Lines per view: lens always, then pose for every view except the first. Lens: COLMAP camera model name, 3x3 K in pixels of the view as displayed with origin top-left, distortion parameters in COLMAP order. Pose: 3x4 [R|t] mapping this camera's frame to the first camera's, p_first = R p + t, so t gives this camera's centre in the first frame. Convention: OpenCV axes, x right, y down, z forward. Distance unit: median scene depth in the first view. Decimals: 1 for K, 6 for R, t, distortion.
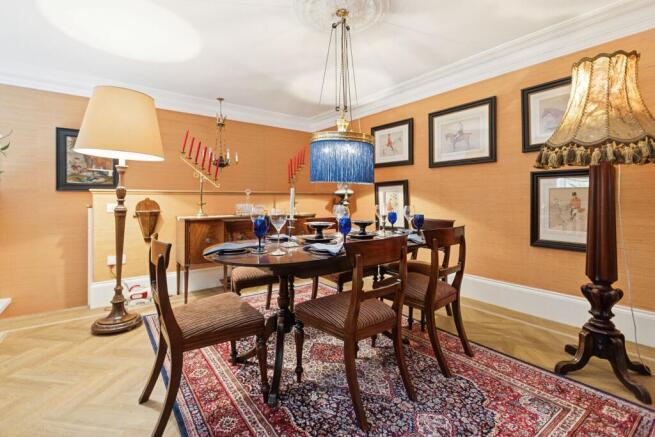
lens RADIAL K [[300.7, 0, 328.1], [0, 300.7, 197.3], [0, 0, 1]] dist [-0.000812, -0.000405]
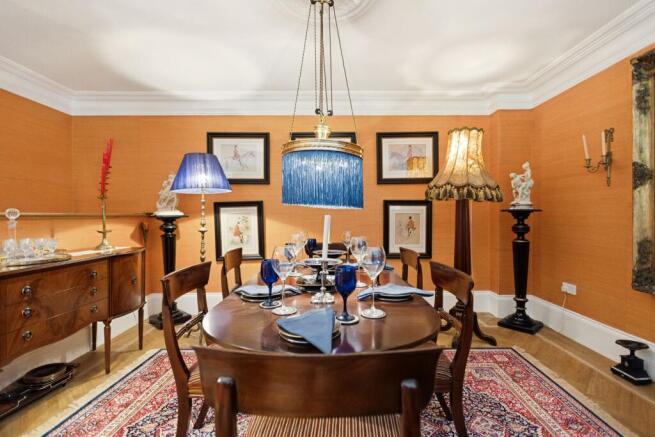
lens RADIAL K [[304.7, 0, 328.8], [0, 304.7, 216.9], [0, 0, 1]] dist [-0.000021, -0.000865]
pose [[0.600800, -0.004922, 0.799384, -0.495275], [0.000357, 0.999983, 0.005889, -0.022167], [-0.799399, -0.003253, 0.600791, 0.426712]]
